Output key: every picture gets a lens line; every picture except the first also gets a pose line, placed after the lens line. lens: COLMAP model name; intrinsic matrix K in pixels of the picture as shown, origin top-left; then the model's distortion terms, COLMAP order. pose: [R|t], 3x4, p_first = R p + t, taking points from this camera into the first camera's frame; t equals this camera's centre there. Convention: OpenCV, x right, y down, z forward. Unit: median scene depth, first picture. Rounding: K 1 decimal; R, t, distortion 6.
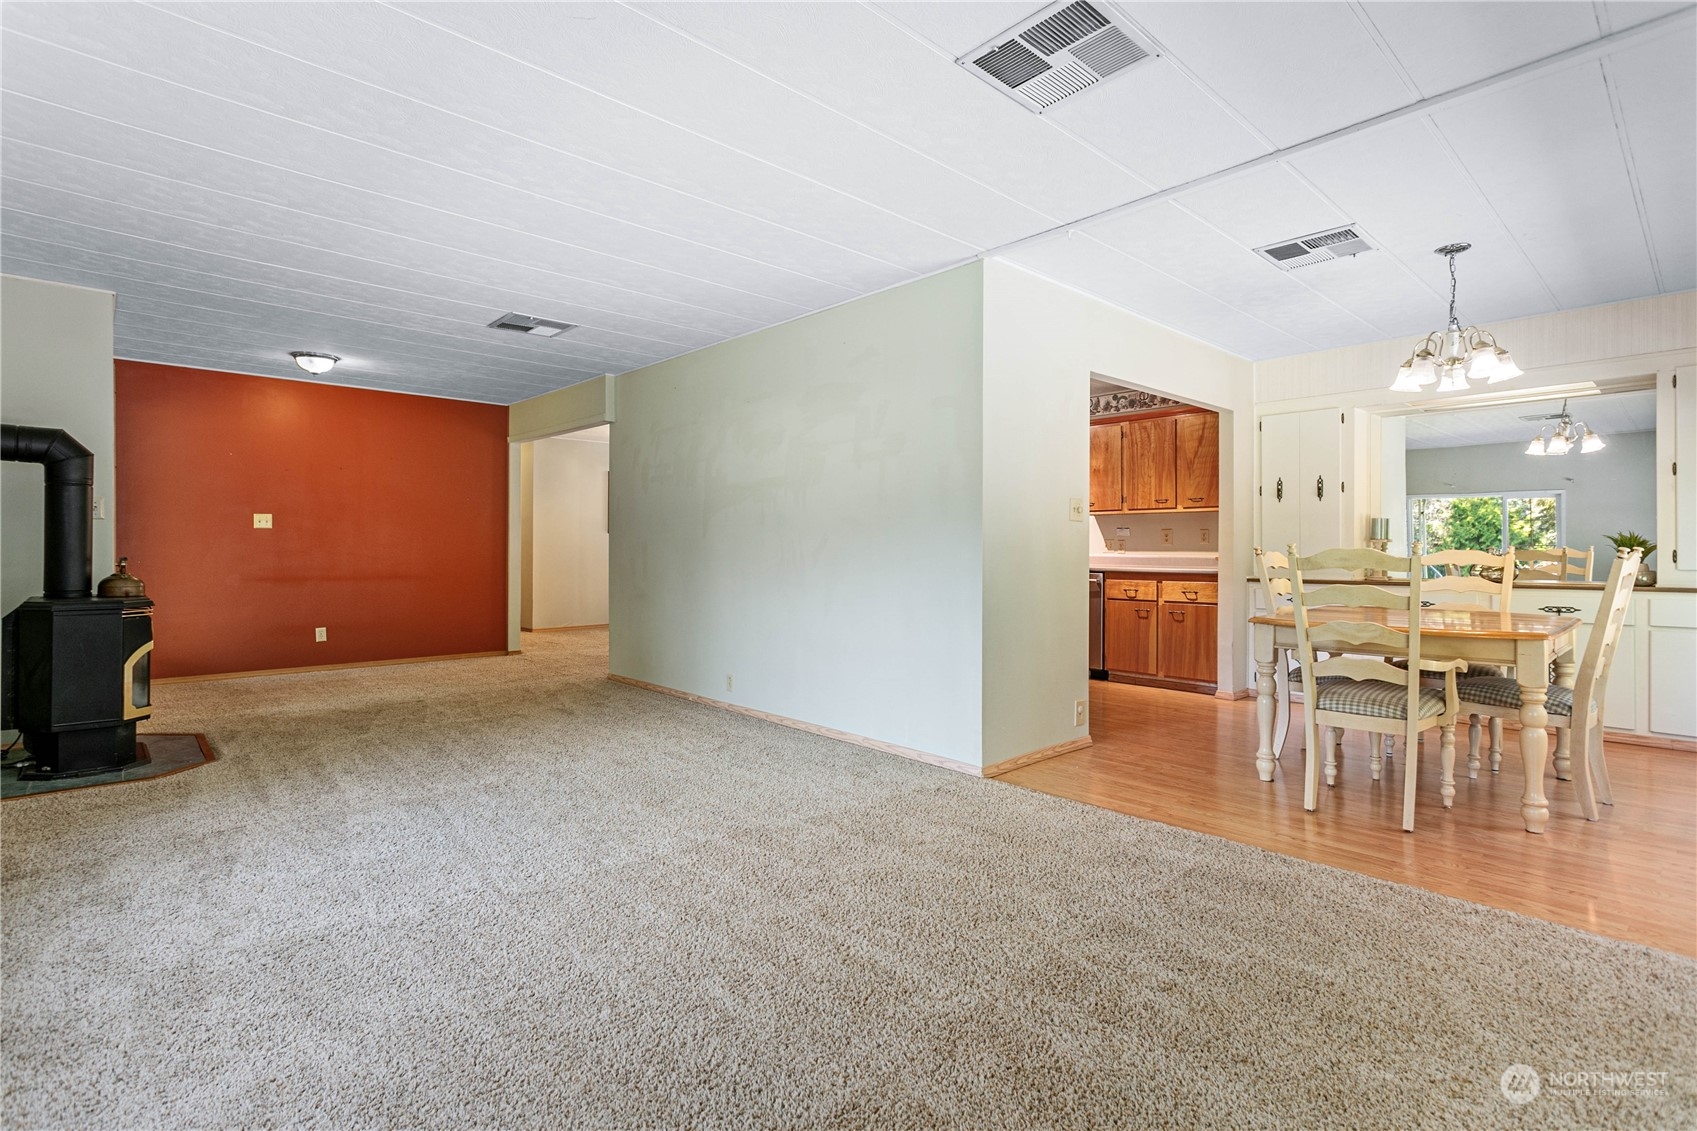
lens RADIAL K [[804.5, 0, 845.9], [0, 804.5, 552.1], [0, 0, 1]] dist [0.002807, 0.000502]
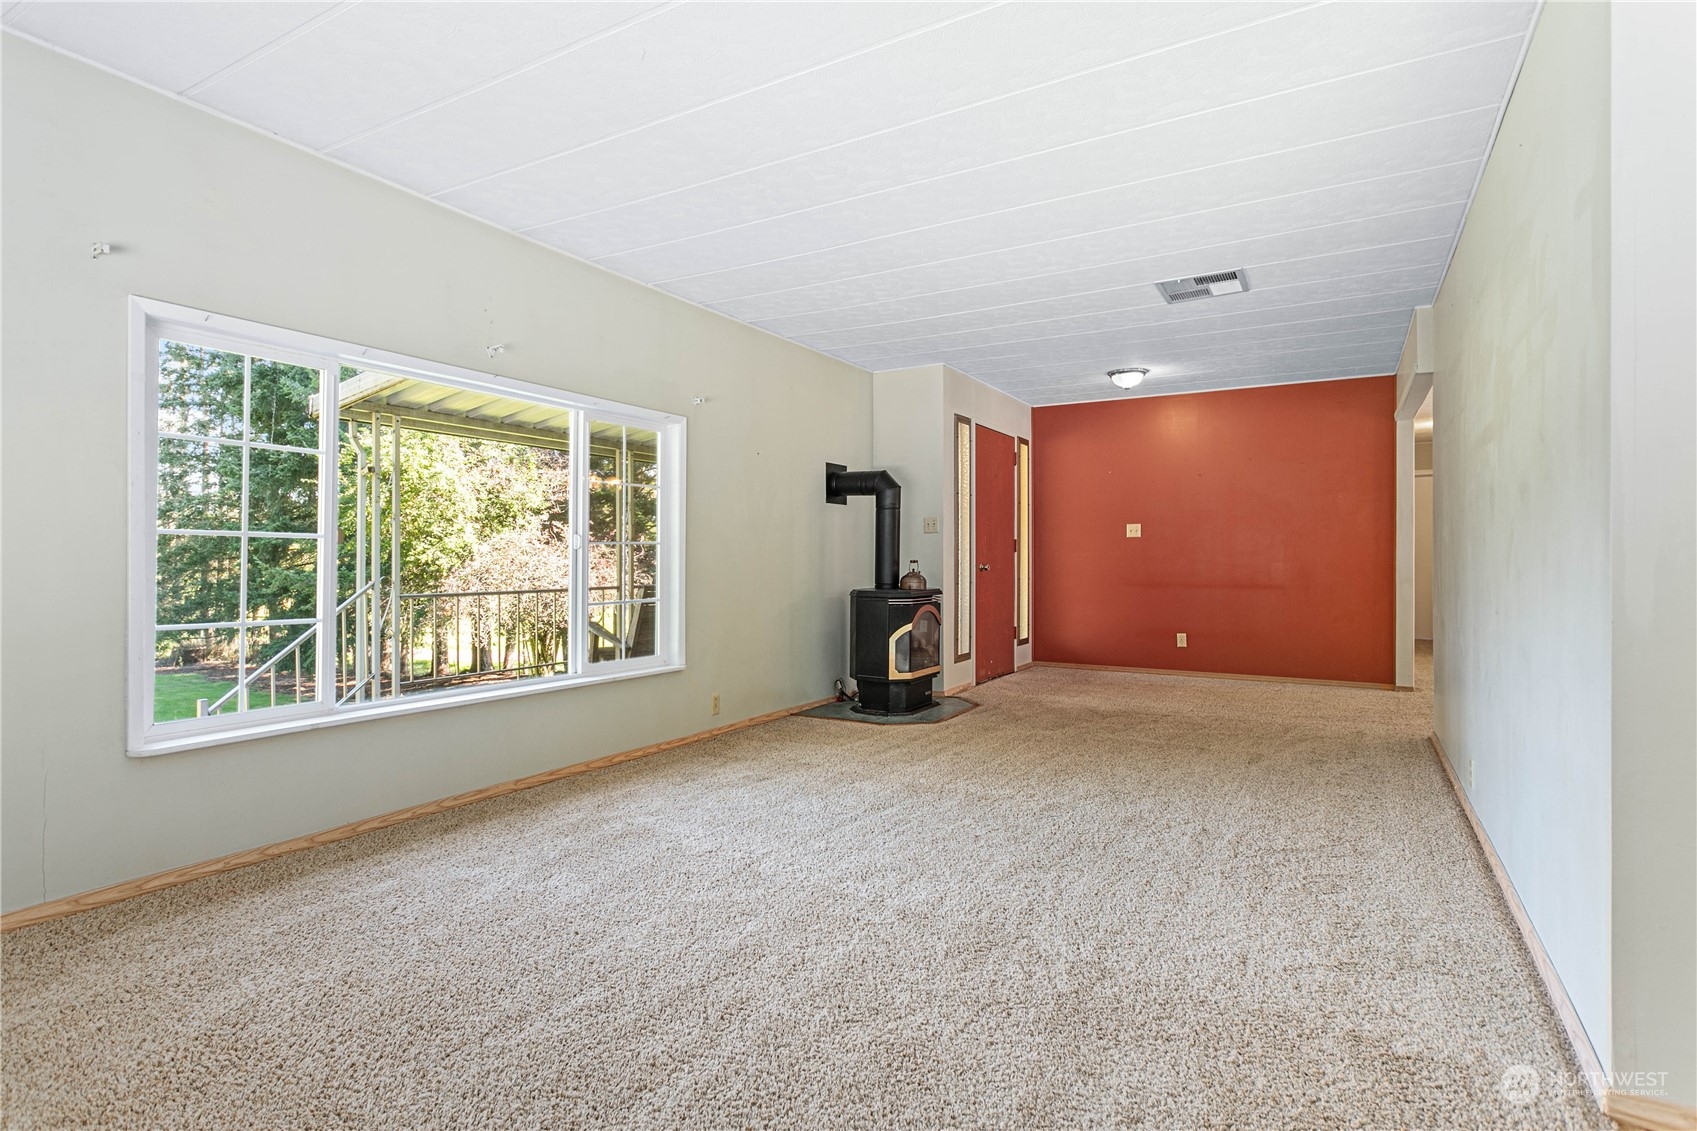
lens RADIAL K [[848.3, 0, 847.3], [0, 848.3, 559.2], [0, 0, 1]] dist [-0.003543, -0.000097]
pose [[0.289040, -0.000540, -0.957317, 0.354931], [-0.006094, 0.999979, -0.002404, 0.007031], [0.957298, 0.006528, 0.289031, 0.397326]]
